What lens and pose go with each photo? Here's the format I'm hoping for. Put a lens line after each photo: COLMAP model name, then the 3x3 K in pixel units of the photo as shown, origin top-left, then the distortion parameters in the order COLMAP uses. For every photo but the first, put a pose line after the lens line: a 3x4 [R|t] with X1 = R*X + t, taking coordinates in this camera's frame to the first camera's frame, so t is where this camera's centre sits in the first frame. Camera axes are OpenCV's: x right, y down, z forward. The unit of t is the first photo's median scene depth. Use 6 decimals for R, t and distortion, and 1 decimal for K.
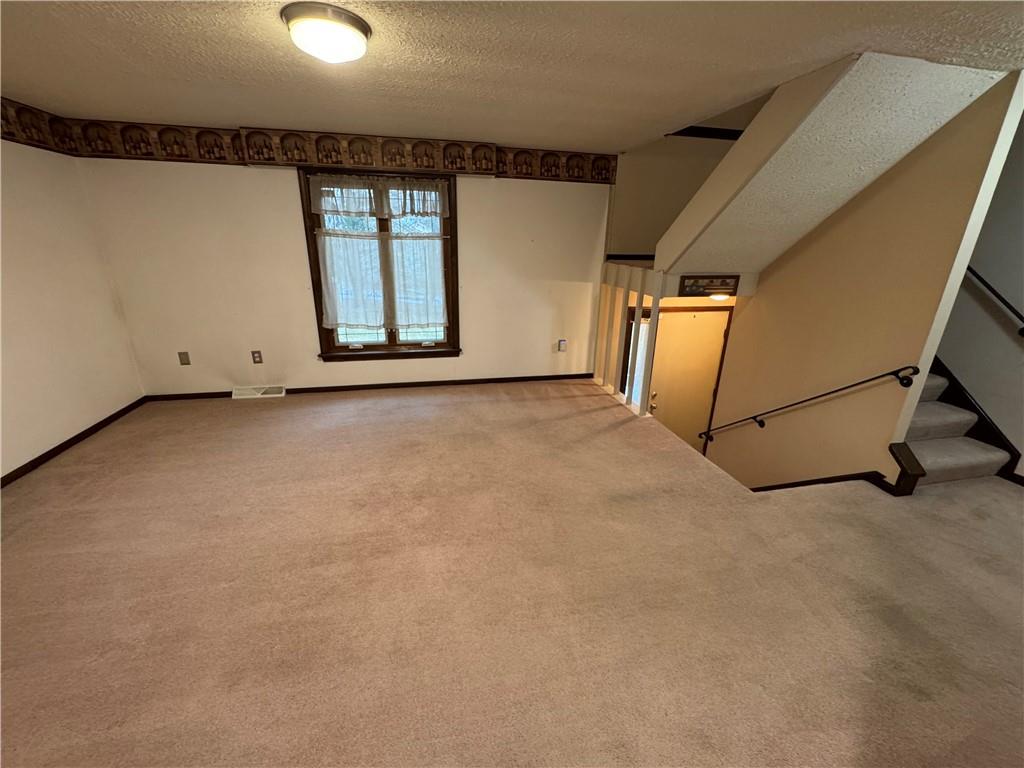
lens RADIAL K [[409.8, 0, 510.6], [0, 409.8, 381.8], [0, 0, 1]] dist [-0.004920, 0.000898]
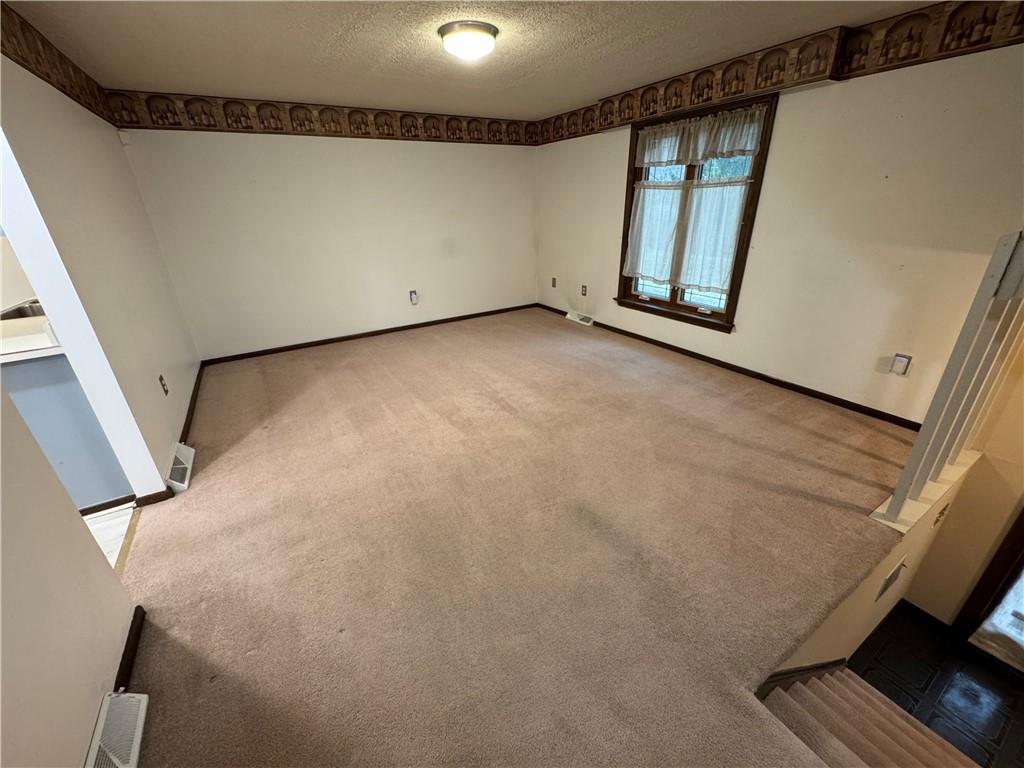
lens RADIAL K [[409.8, 0, 511.5], [0, 409.8, 384.2], [0, 0, 1]] dist [-0.004920, 0.000898]
pose [[0.326724, 0.362096, -0.873005, 0.536498], [-0.268633, 0.921179, 0.281541, -0.090806], [0.906139, 0.142532, 0.398242, 0.325277]]
